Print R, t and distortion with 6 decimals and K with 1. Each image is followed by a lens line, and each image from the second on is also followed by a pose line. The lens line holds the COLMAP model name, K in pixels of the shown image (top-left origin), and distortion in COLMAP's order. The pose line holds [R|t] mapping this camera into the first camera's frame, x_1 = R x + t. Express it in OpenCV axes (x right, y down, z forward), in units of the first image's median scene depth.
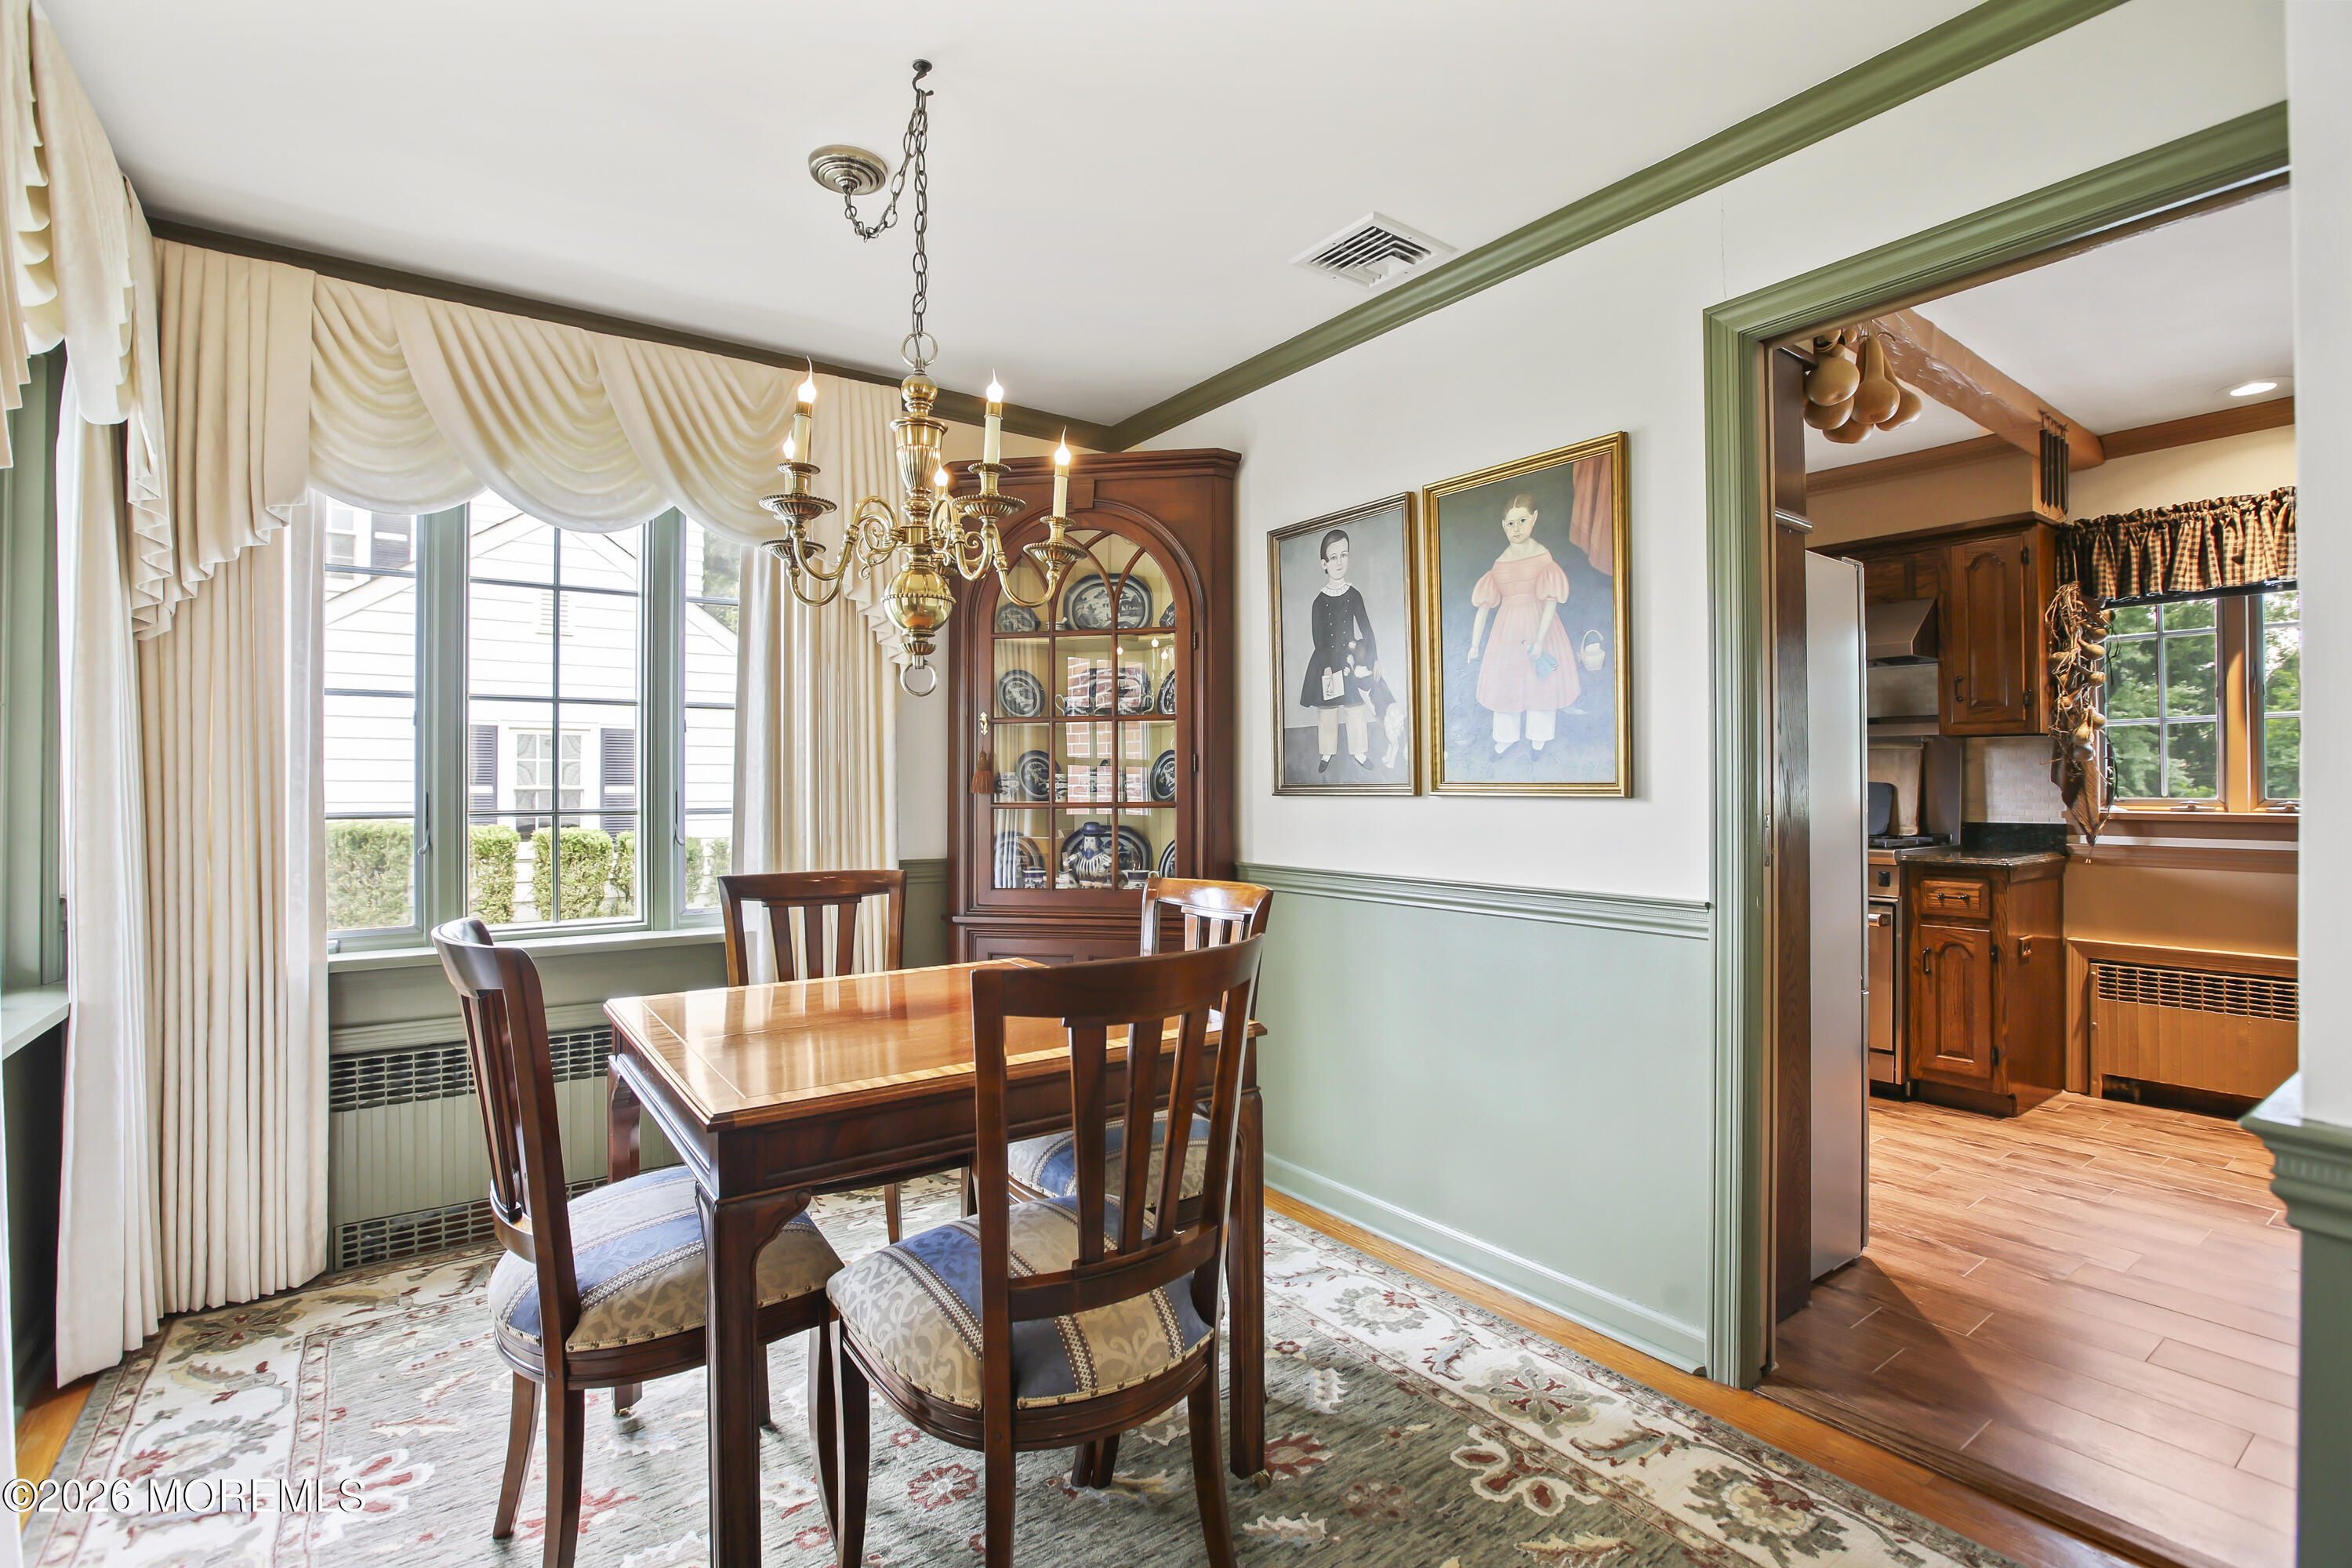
lens RADIAL K [[1075.8, 0, 1167.2], [0, 1075.8, 771.6], [0, 0, 1]] dist [-0.050521, 0.015457]
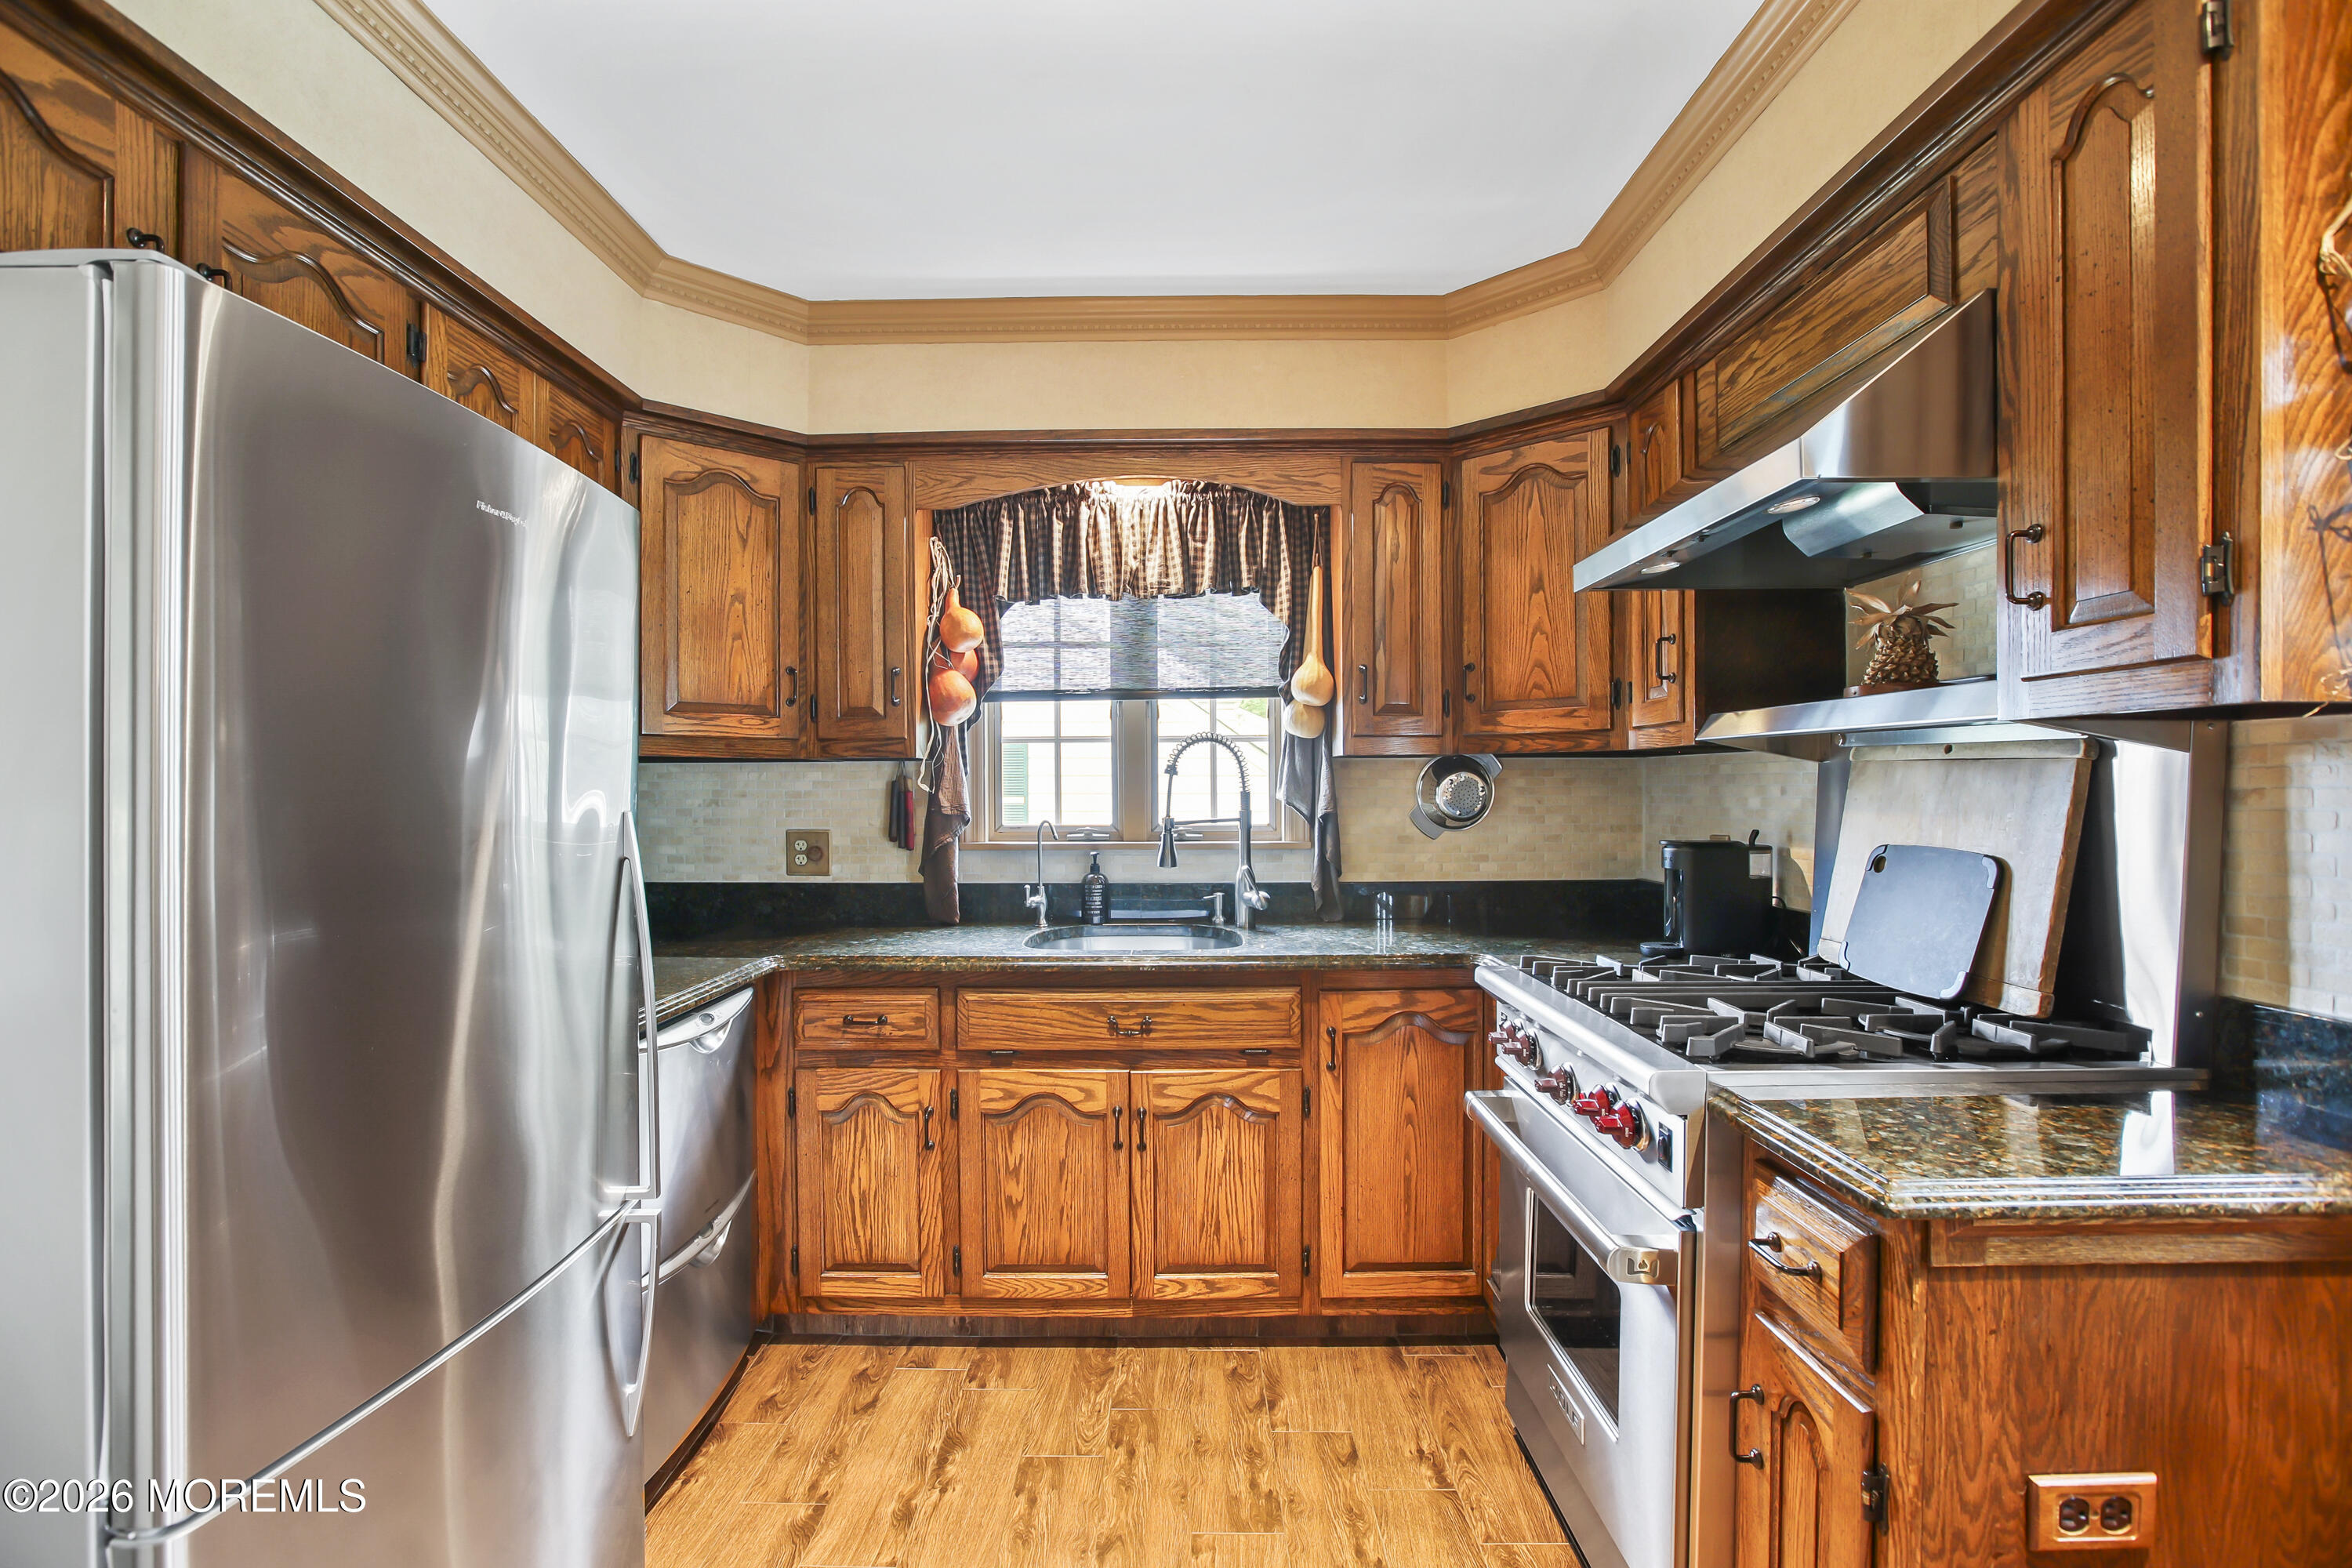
lens RADIAL K [[1075.8, 0, 1161.5], [0, 1075.8, 798.4], [0, 0, 1]] dist [-0.050521, 0.015457]
pose [[0.812313, 0.005532, -0.583195, 0.767701], [0.006616, 0.999803, 0.018699, -0.020077], [0.583184, -0.019047, 0.812117, 0.639731]]
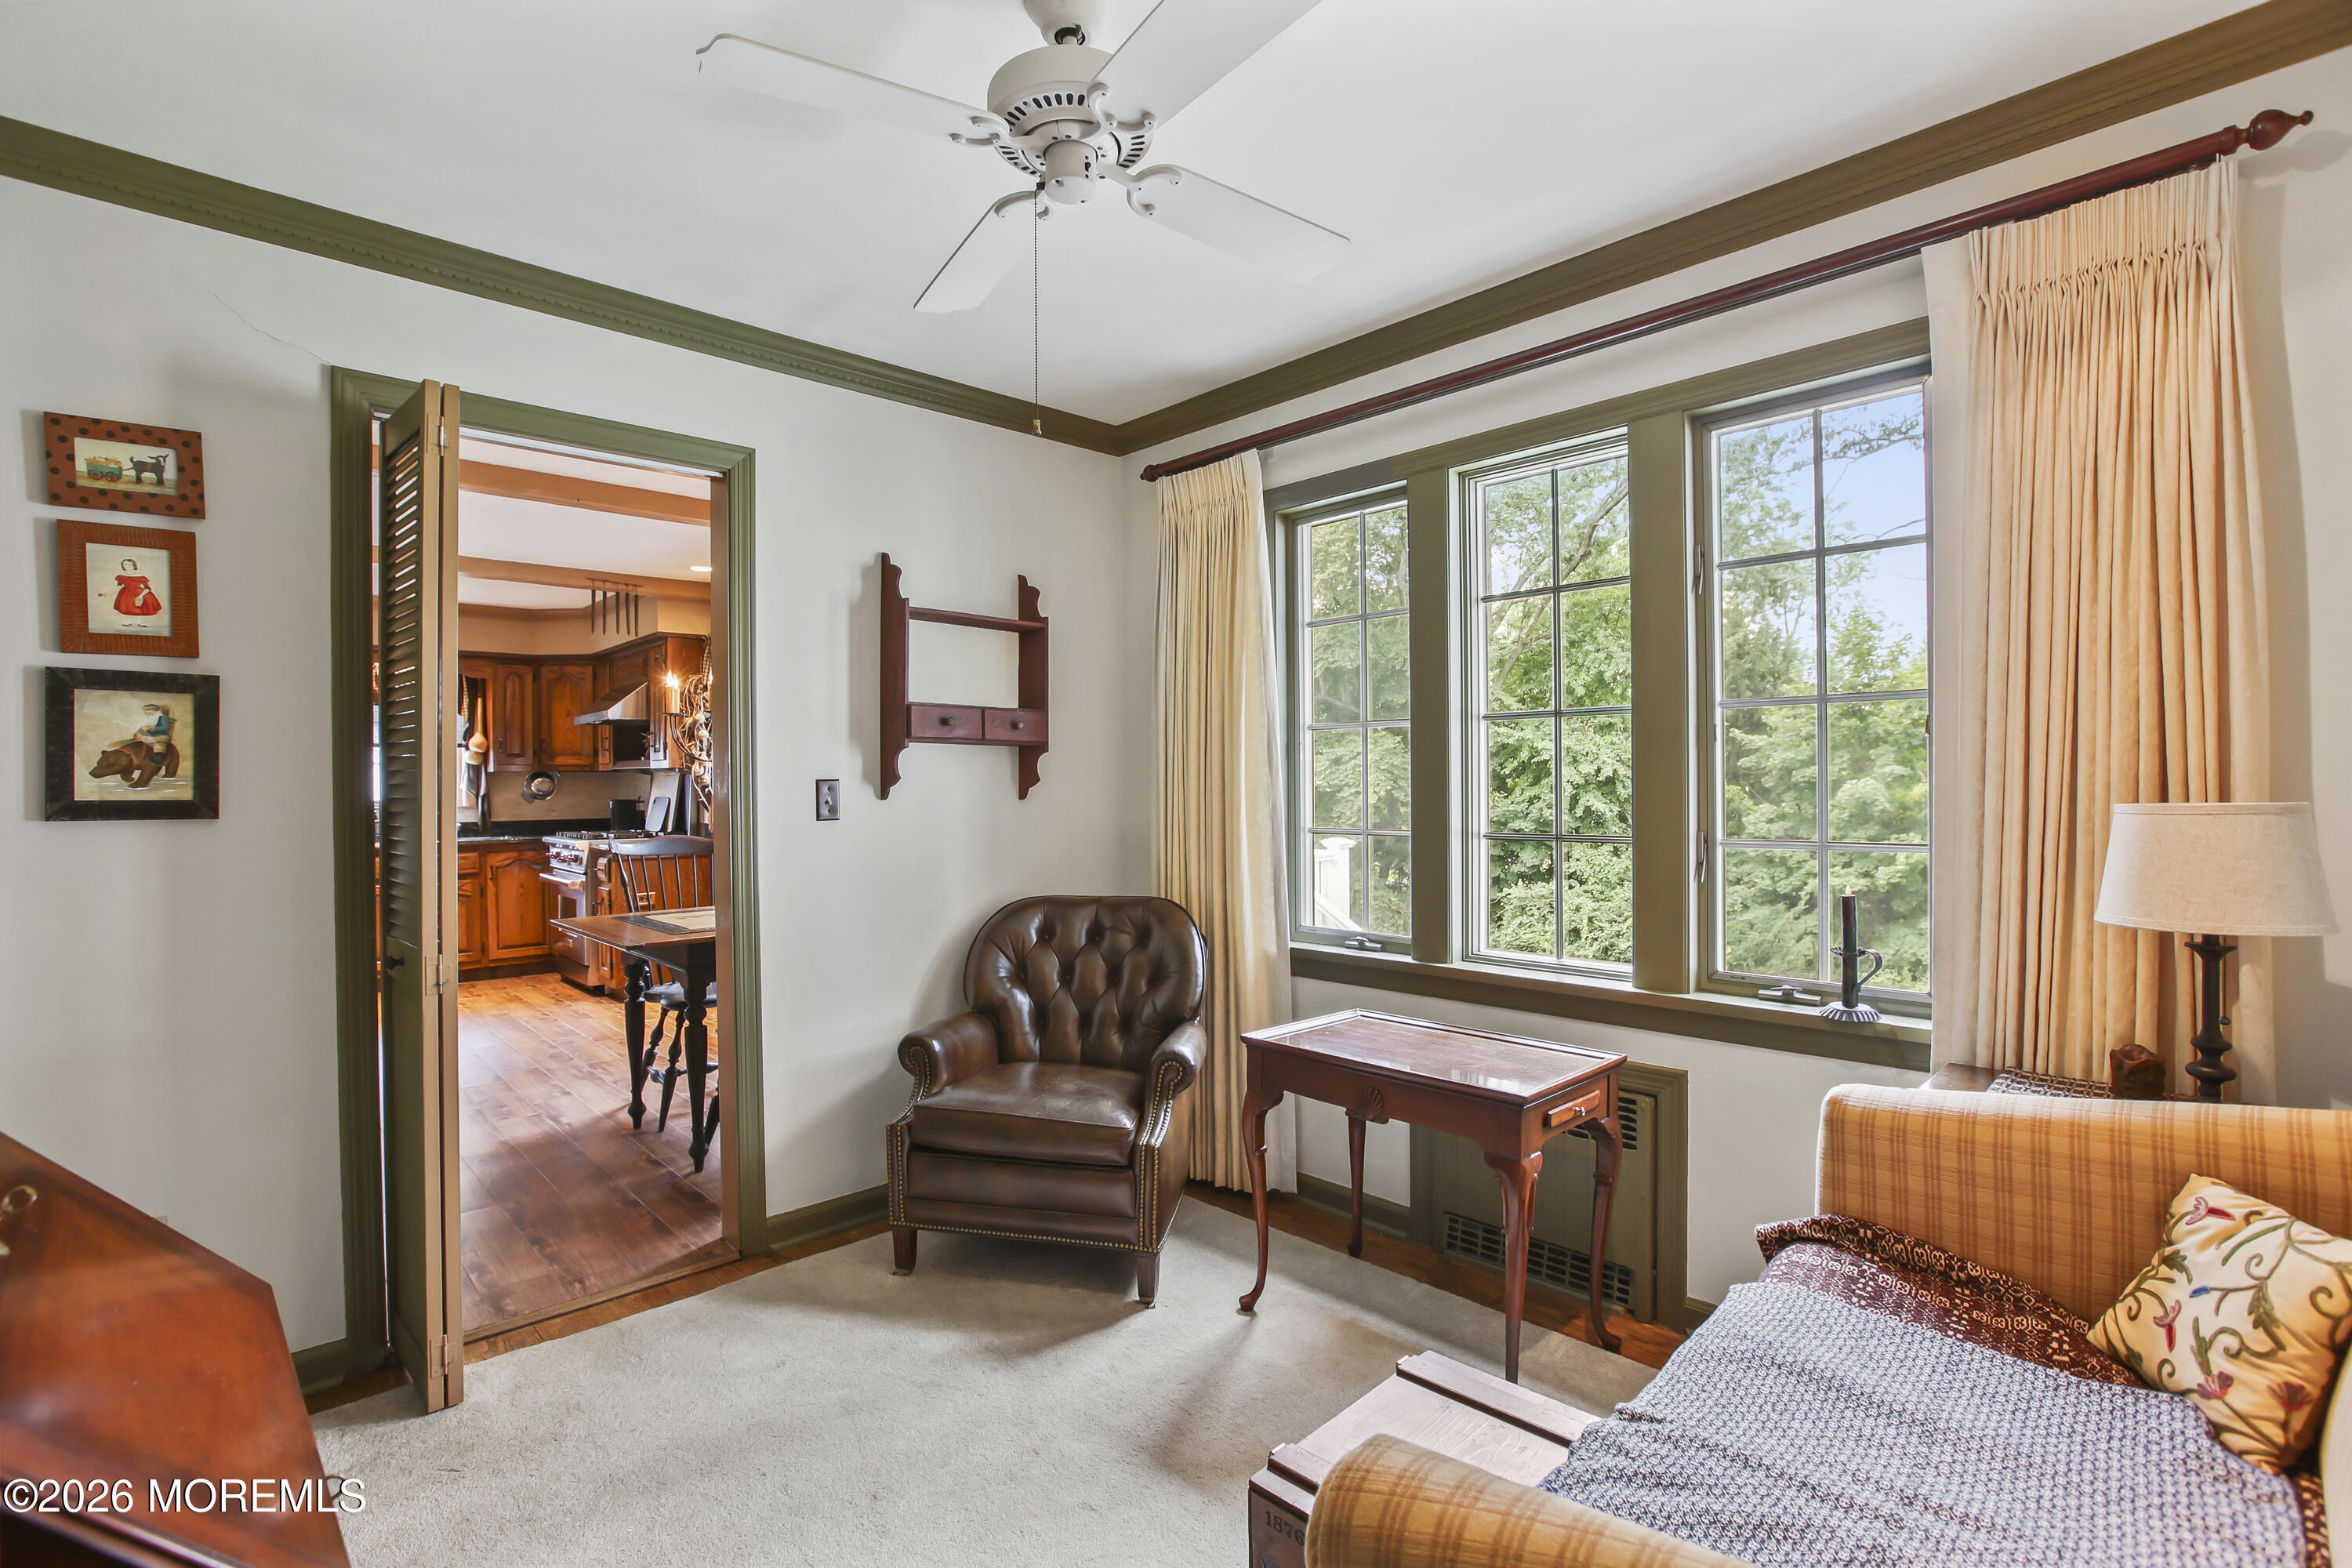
lens RADIAL K [[1075.8, 0, 1182.5], [0, 1075.8, 784.5], [0, 0, 1]] dist [-0.050521, 0.015457]
pose [[0.986914, -0.006921, 0.161097, 1.370539], [0.005223, 0.999926, 0.010964, -0.025942], [-0.161161, -0.009979, 0.986878, -0.790345]]
